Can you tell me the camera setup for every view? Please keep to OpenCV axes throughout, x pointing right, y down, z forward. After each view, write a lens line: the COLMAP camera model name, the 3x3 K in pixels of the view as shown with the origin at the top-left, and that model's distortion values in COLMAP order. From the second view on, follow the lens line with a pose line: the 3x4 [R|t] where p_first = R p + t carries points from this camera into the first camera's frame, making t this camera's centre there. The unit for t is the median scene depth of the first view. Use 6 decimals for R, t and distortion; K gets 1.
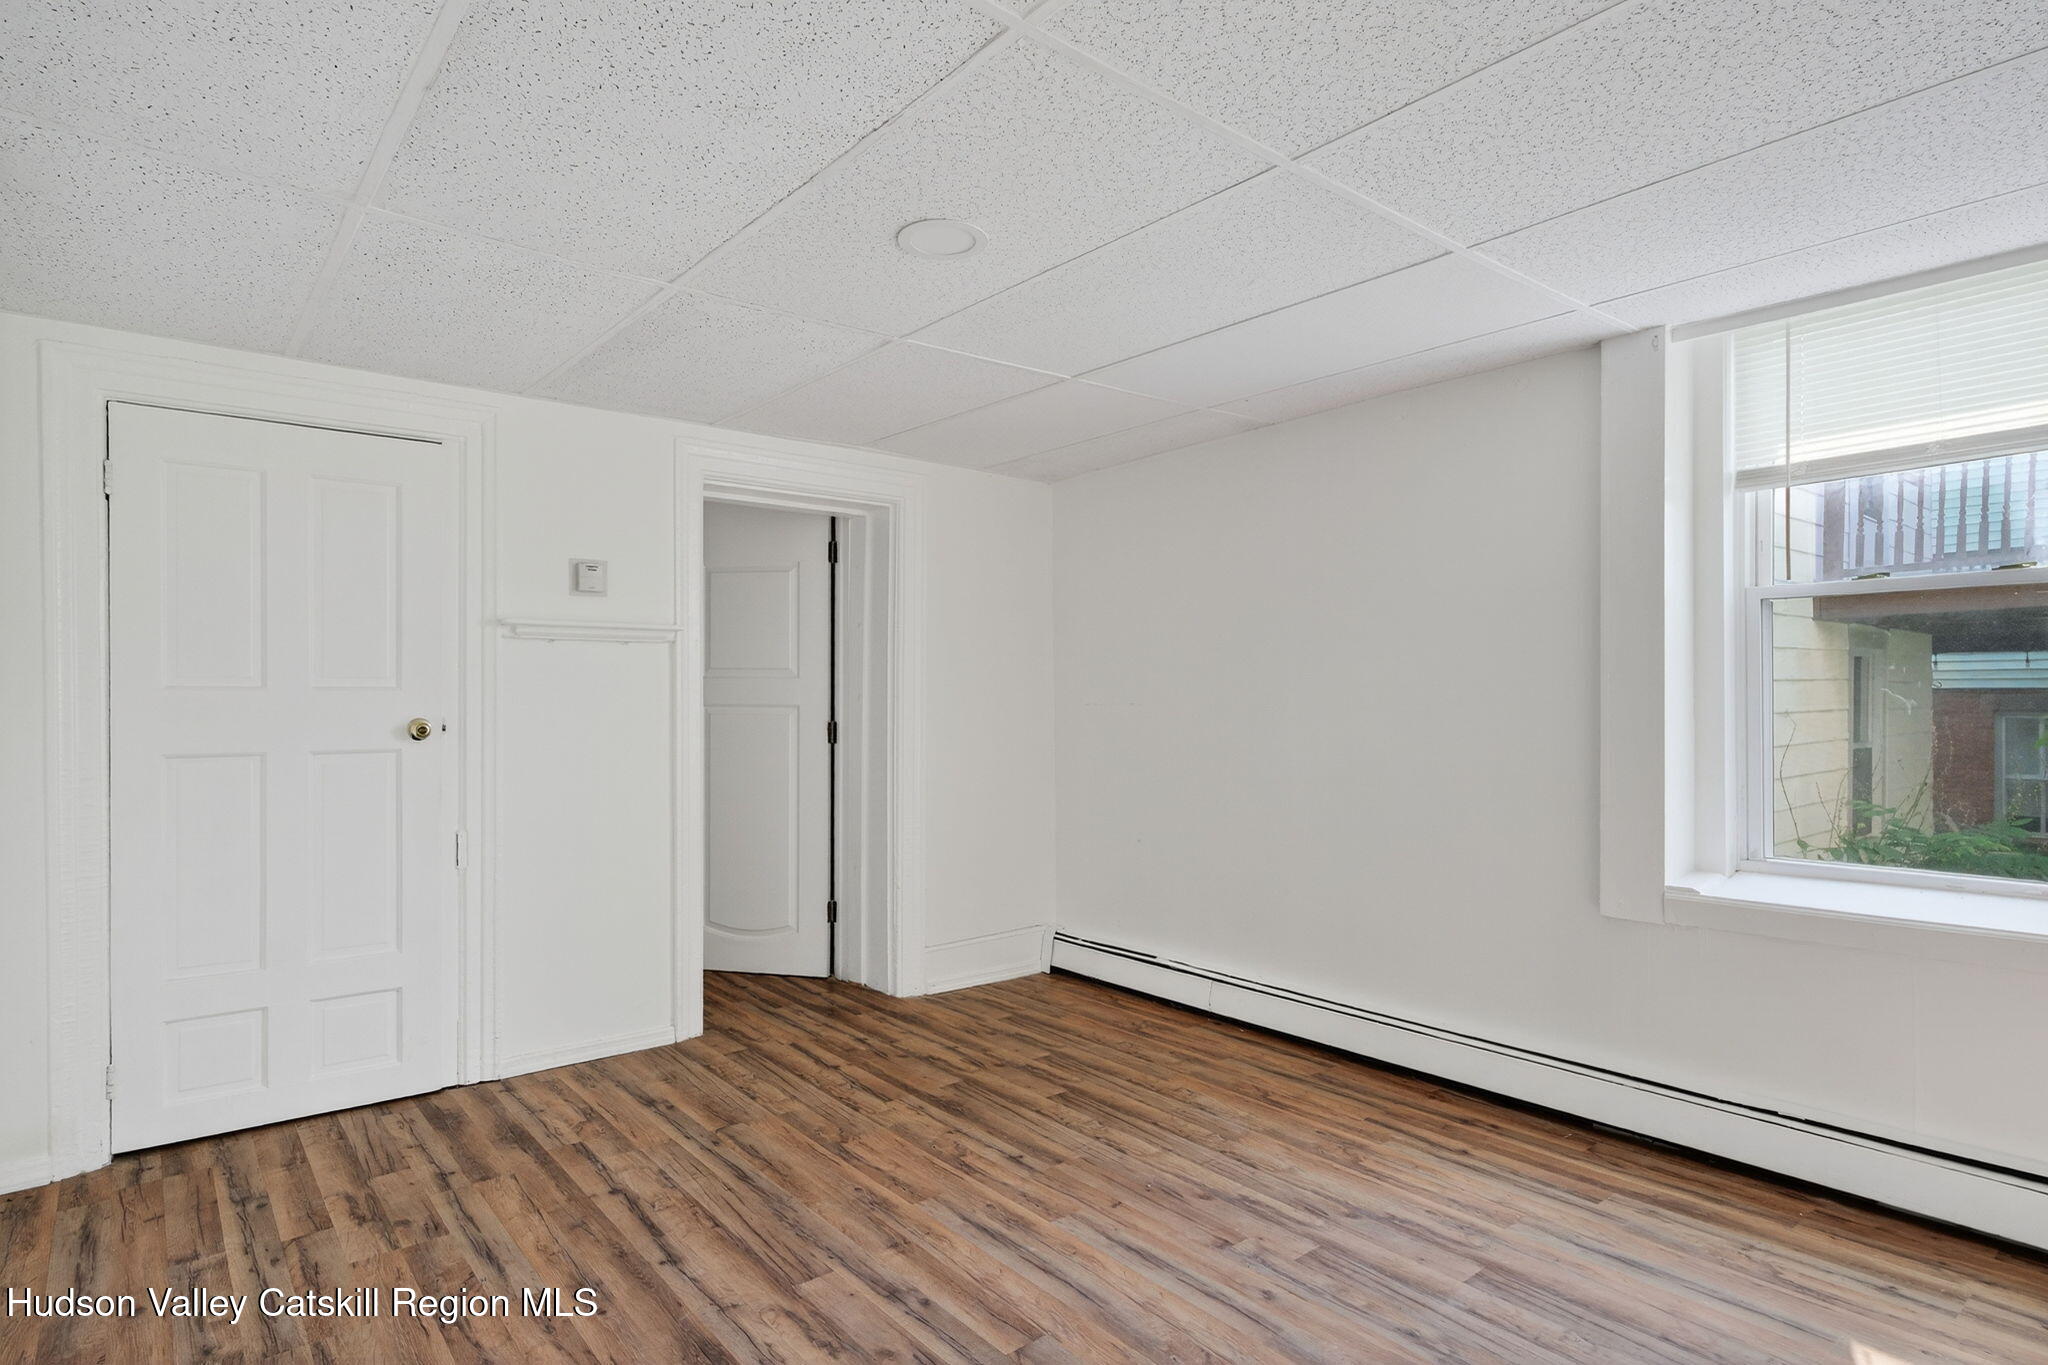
lens RADIAL K [[1011.4, 0, 1024.0], [0, 1011.4, 682.5], [0, 0, 1]] dist [0.001473, 0.001251]
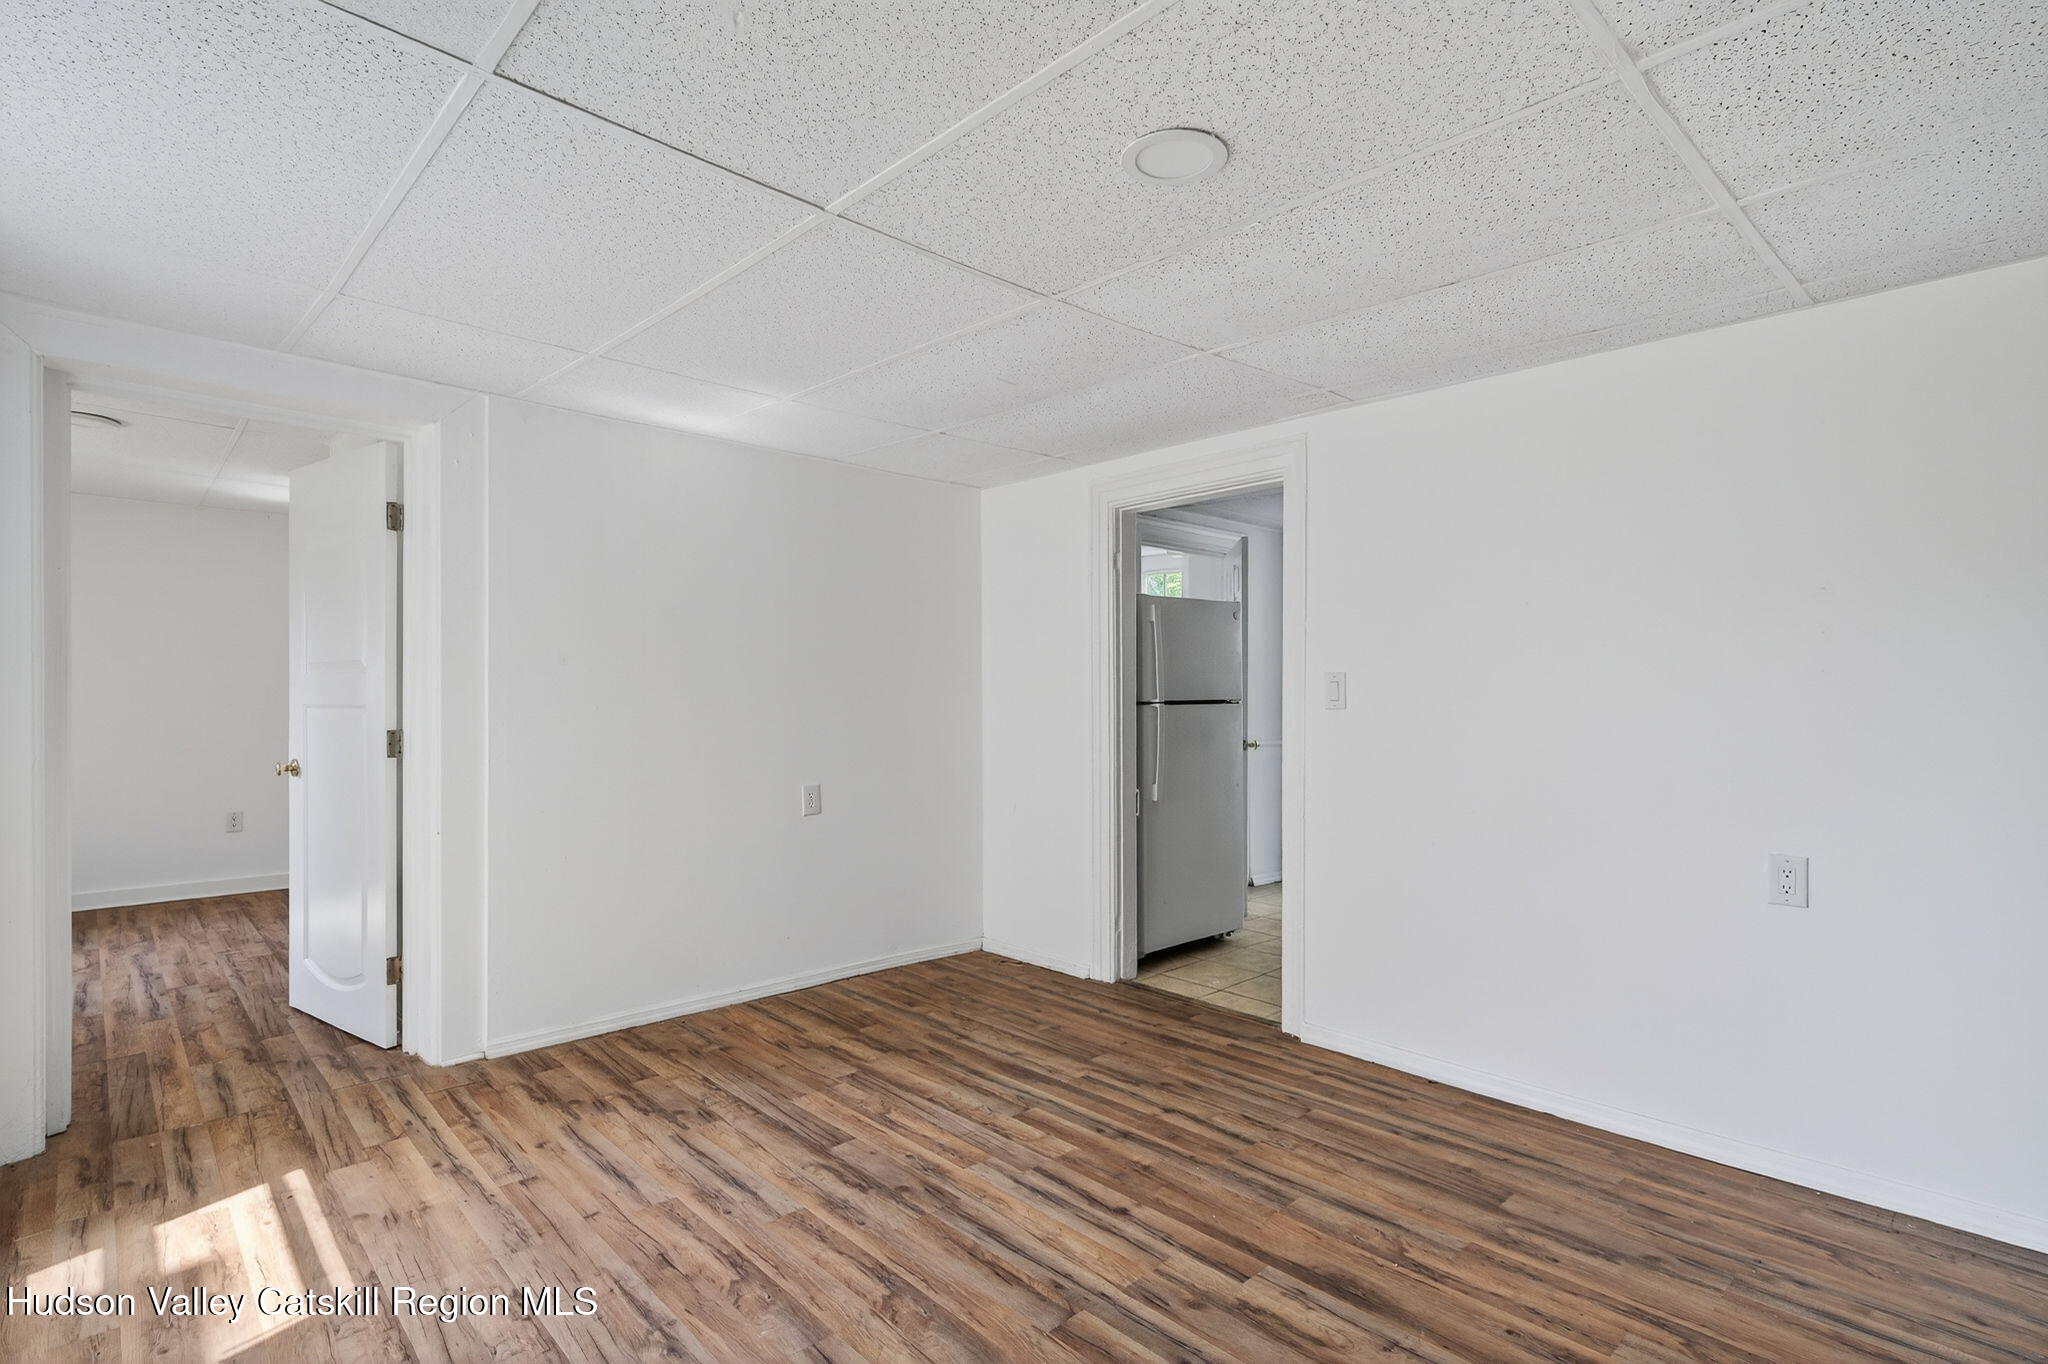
lens RADIAL K [[1011.4, 0, 1024.0], [0, 1011.4, 682.0], [0, 0, 1]] dist [0.001473, 0.001251]
pose [[-0.999578, 0.002863, -0.028908, 0.054844], [0.003543, 0.999718, -0.023502, 0.023912], [0.028832, -0.023594, -0.999306, 1.483680]]
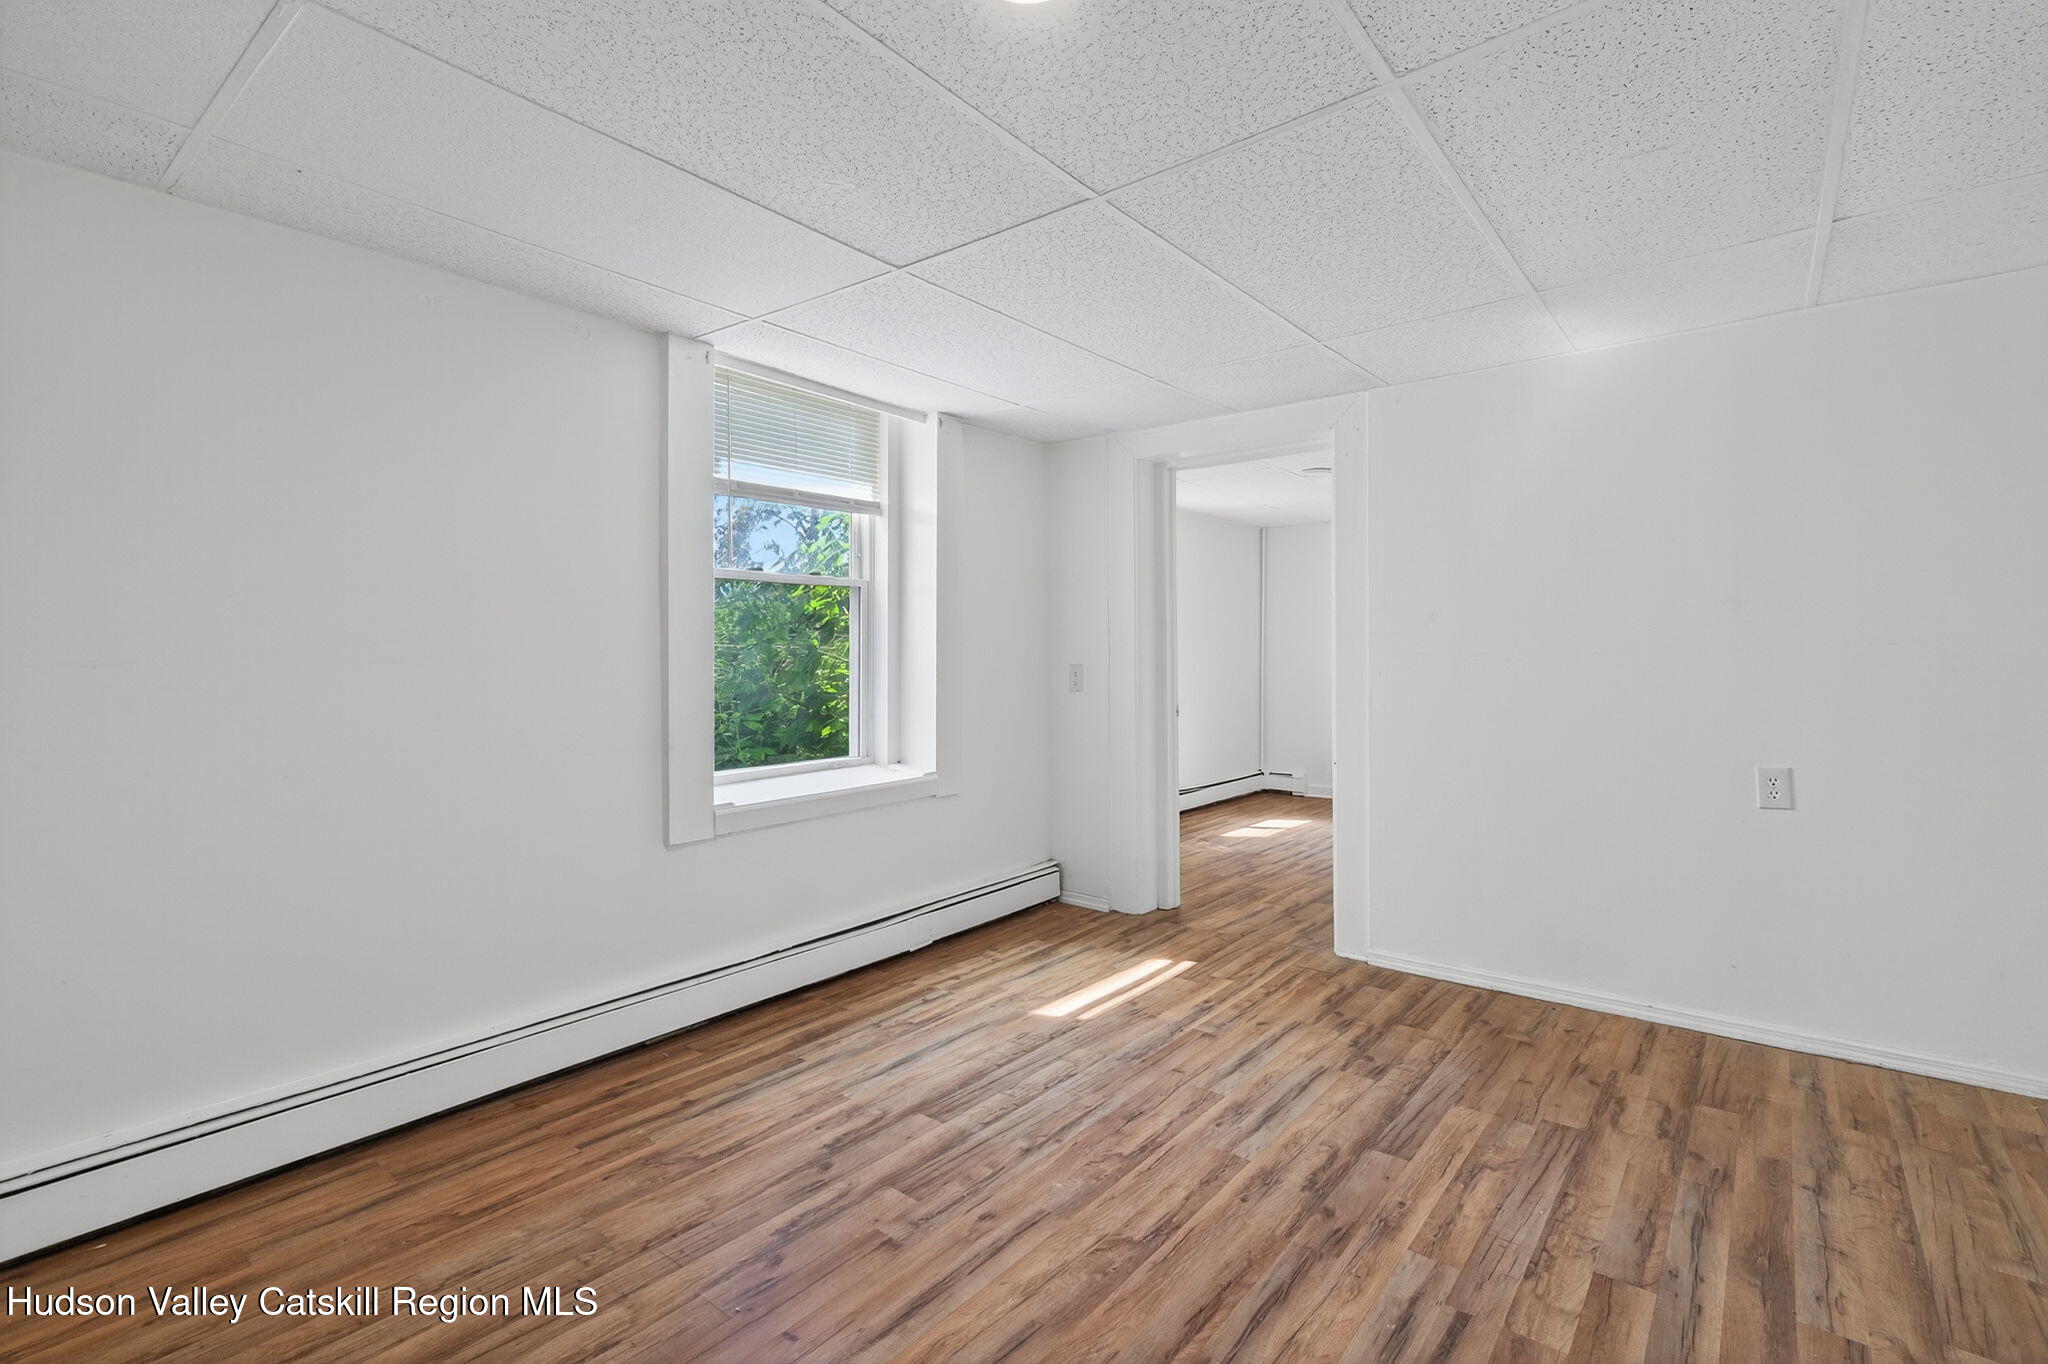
lens RADIAL K [[927.7, 0, 1029.3], [0, 927.7, 660.6], [0, 0, 1]] dist [-0.010624, 0.008240]
pose [[-0.168731, 0.002042, 0.985660, -0.548414], [-0.009434, 0.999949, -0.003686, 0.036571], [-0.985617, -0.009920, -0.168704, 0.892604]]
